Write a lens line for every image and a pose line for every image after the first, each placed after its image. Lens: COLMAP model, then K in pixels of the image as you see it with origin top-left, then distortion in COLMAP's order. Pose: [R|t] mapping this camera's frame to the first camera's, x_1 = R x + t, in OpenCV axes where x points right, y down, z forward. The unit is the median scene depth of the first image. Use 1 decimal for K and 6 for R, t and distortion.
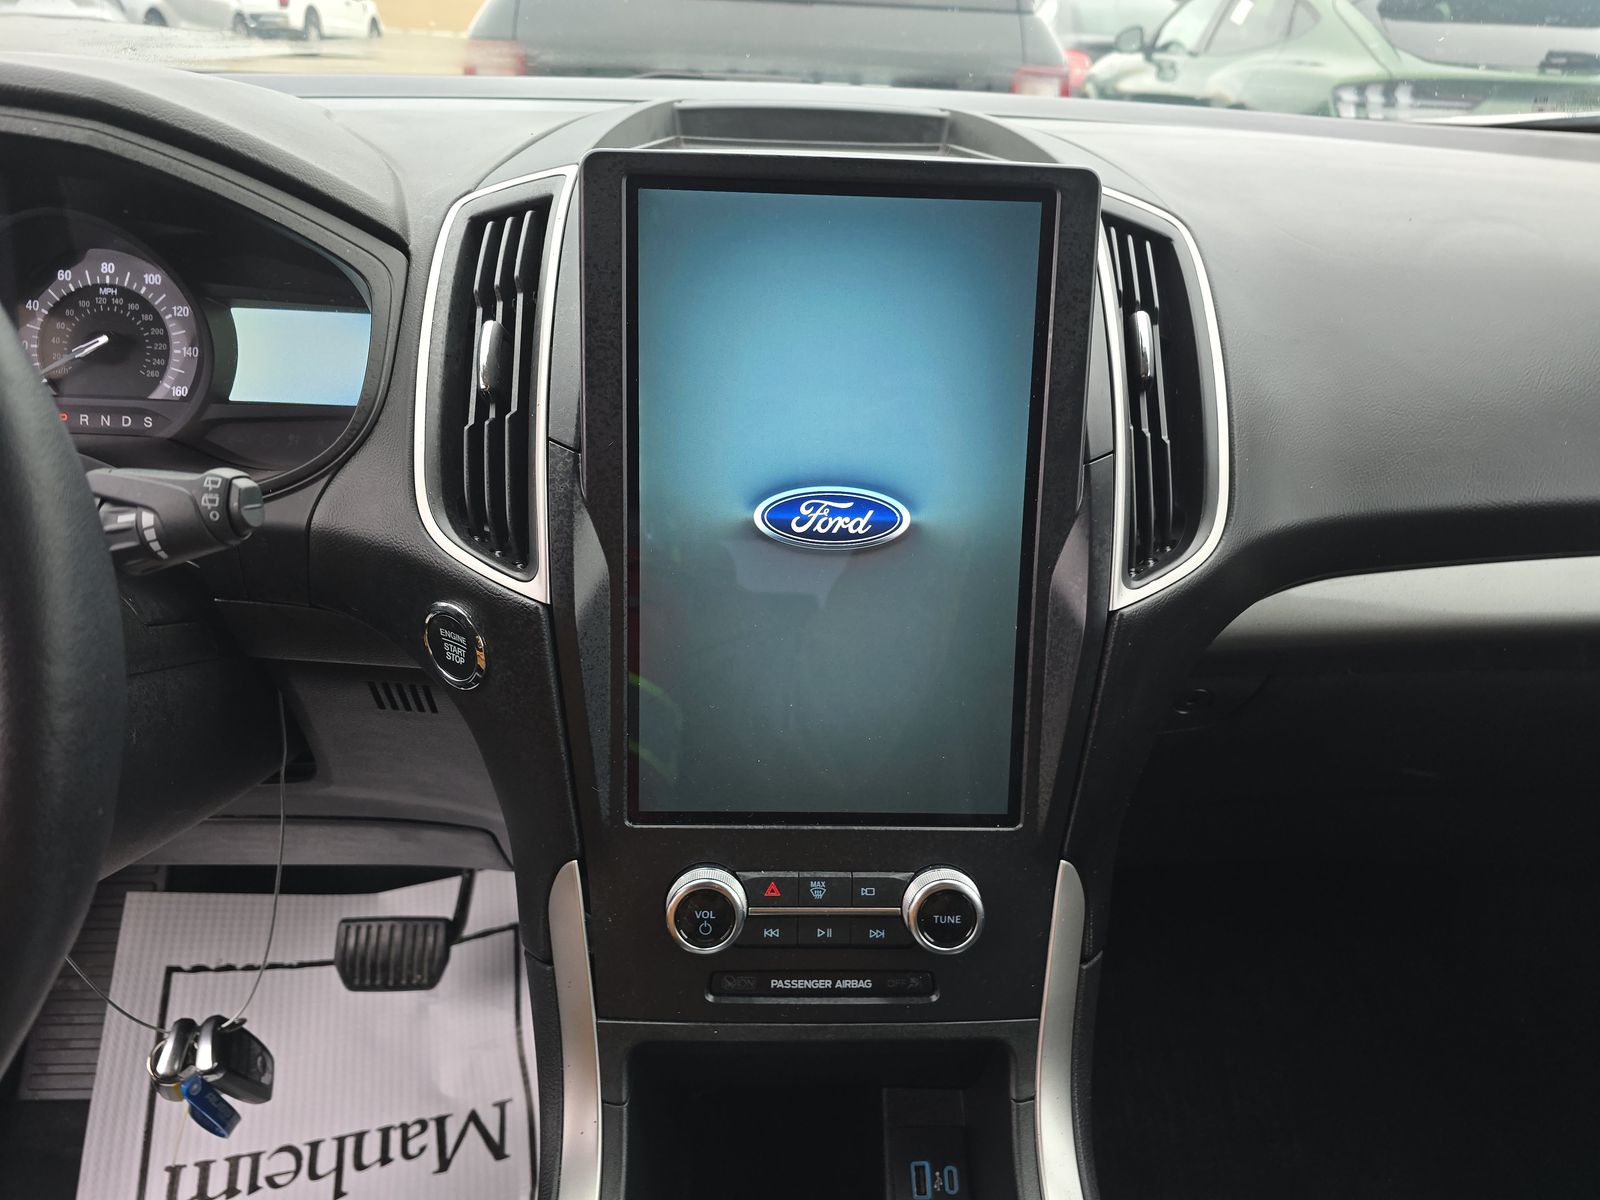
lens RADIAL K [[1058.3, 0, 808.7], [0, 1058.3, 601.0], [0, 0, 1]] dist [0.007363, -0.012669]
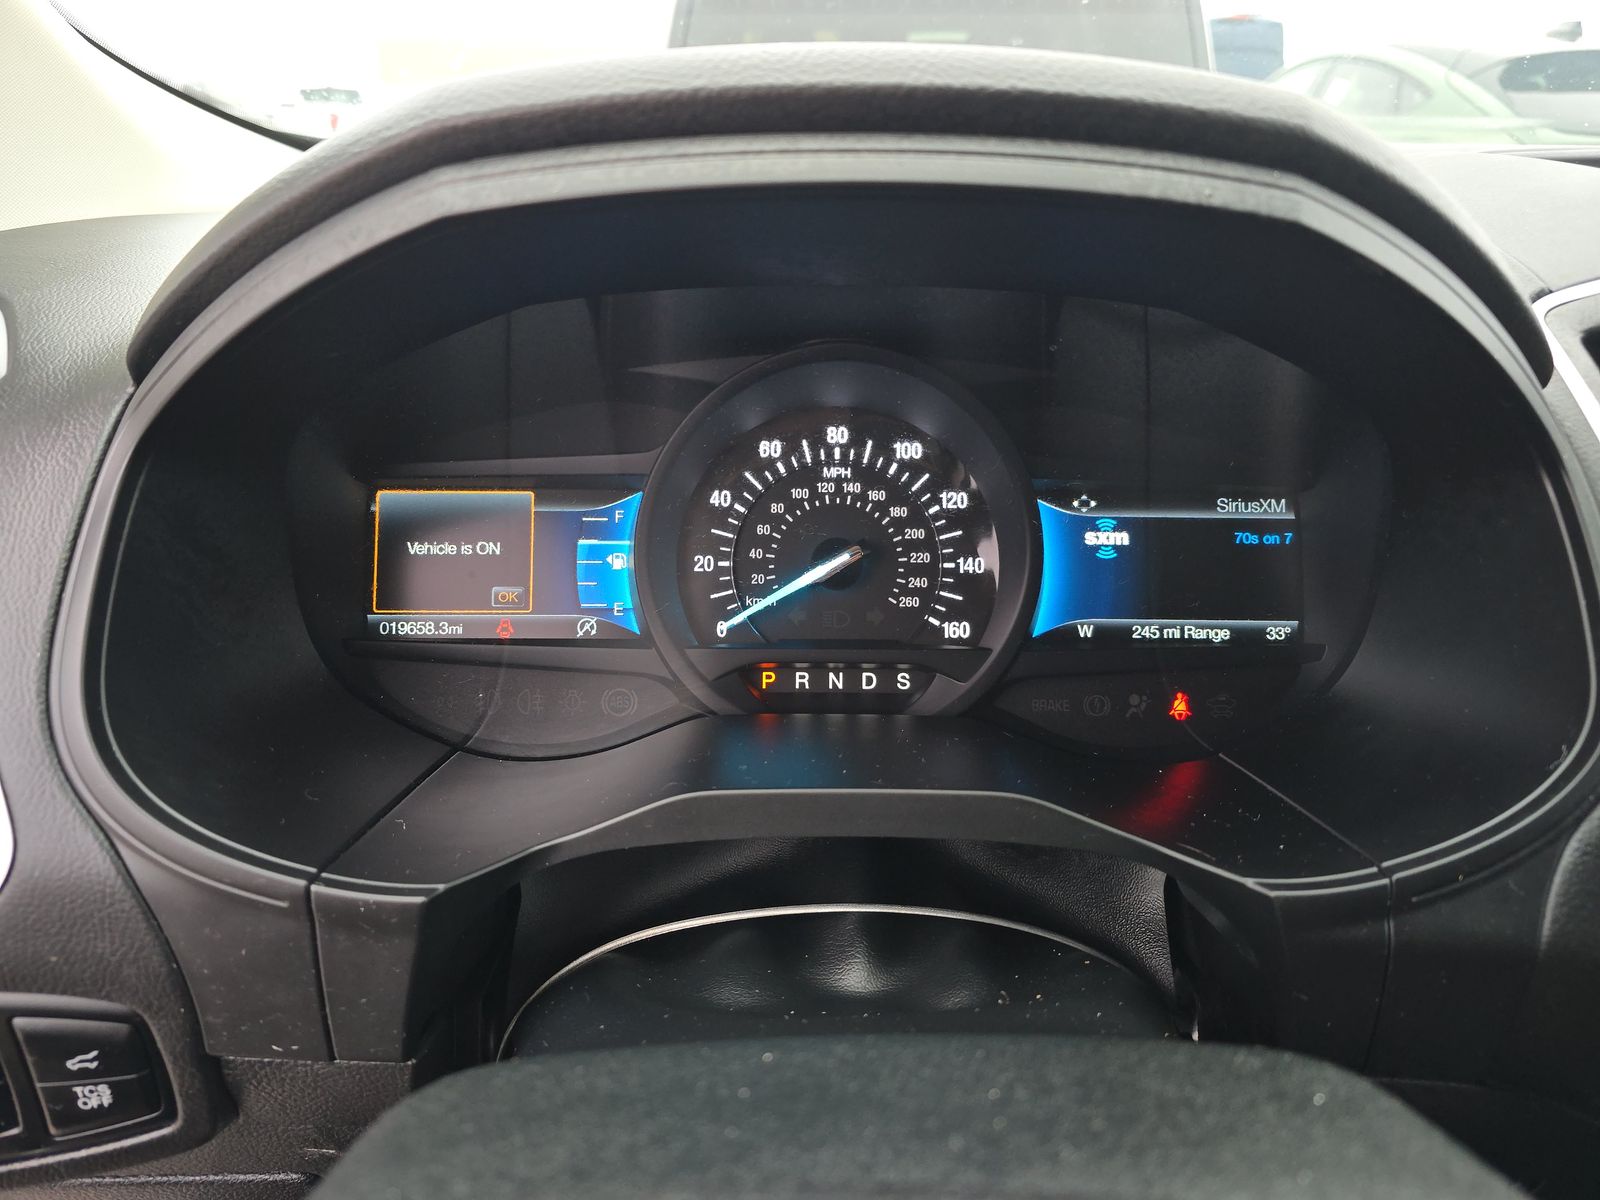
lens RADIAL K [[1058.3, 0, 791.8], [0, 1058.3, 596.5], [0, 0, 1]] dist [0.007363, -0.012669]
pose [[0.998474, -0.026963, -0.048190, -0.661473], [0.022643, 0.995860, -0.088039, -0.166370], [0.050364, 0.086814, 0.994951, 0.388546]]
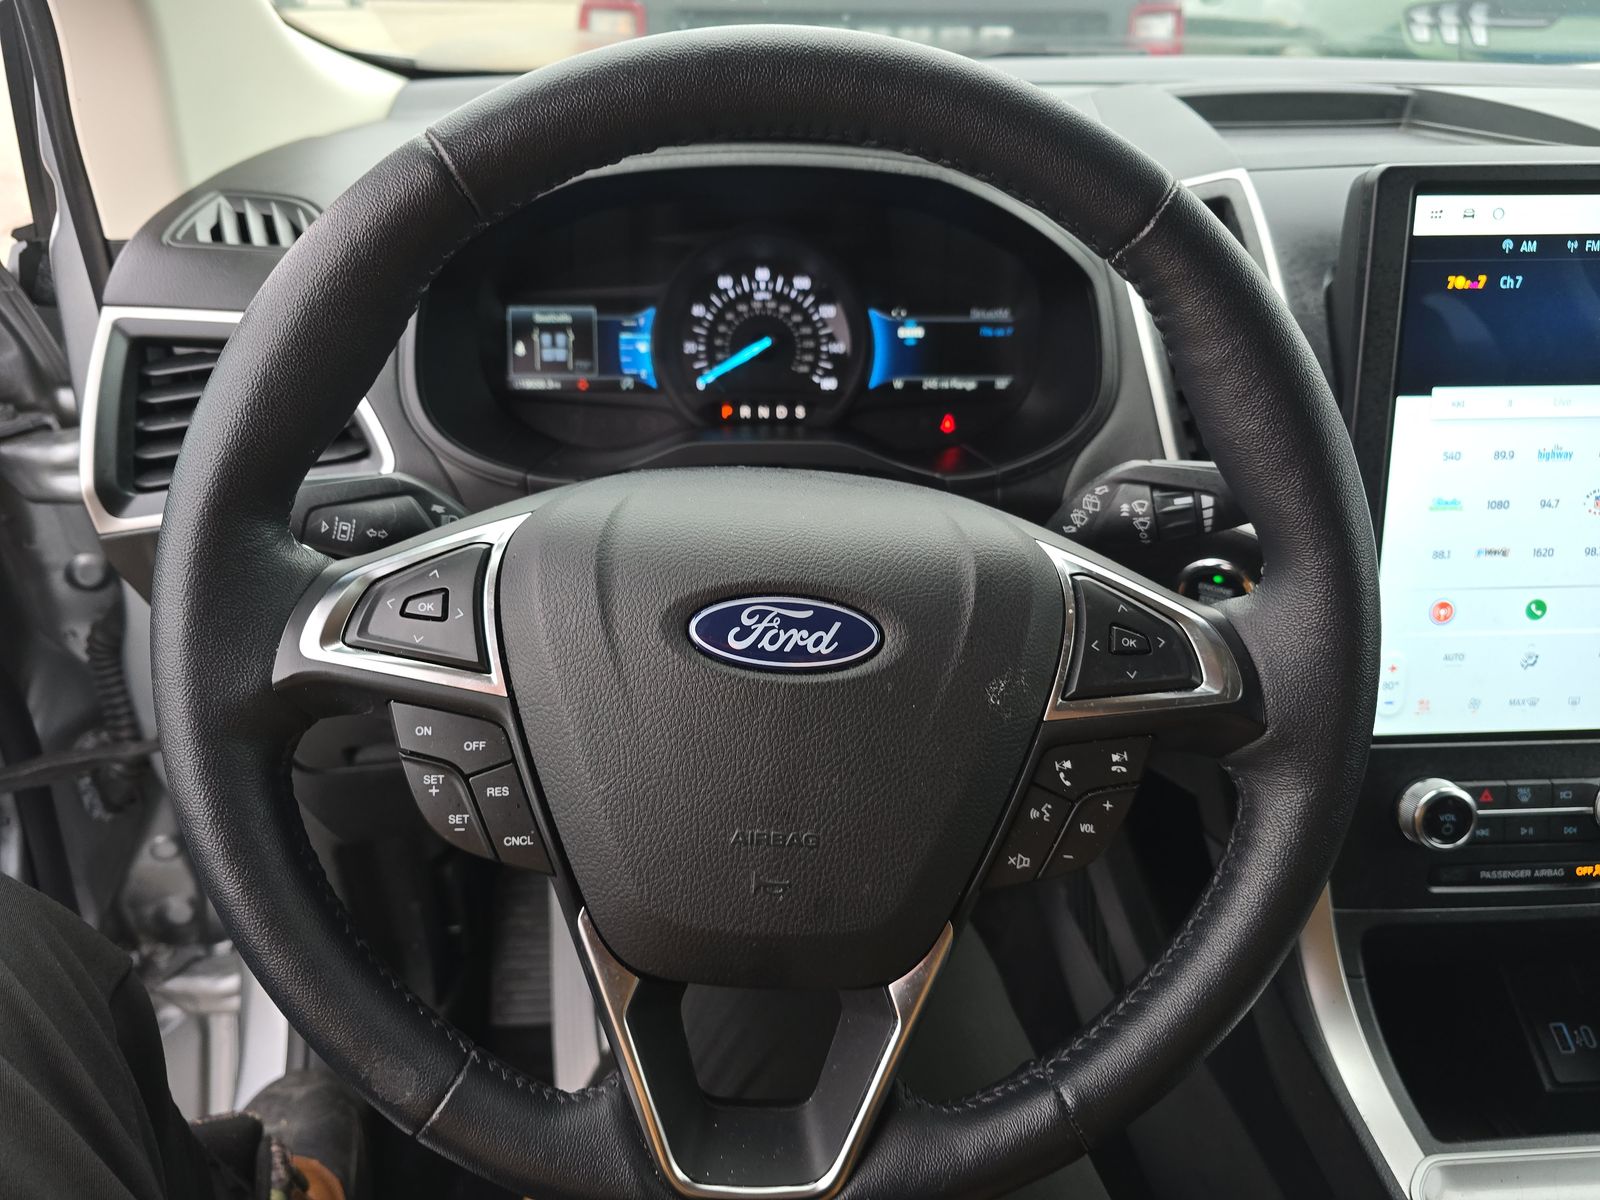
lens RADIAL K [[1058.3, 0, 801.4], [0, 1058.3, 616.0], [0, 0, 1]] dist [0.007363, -0.012669]
pose [[0.999259, -0.035718, -0.014343, -0.617934], [0.036500, 0.997617, 0.058542, -0.018884], [0.012218, -0.059022, 0.998182, -0.138161]]
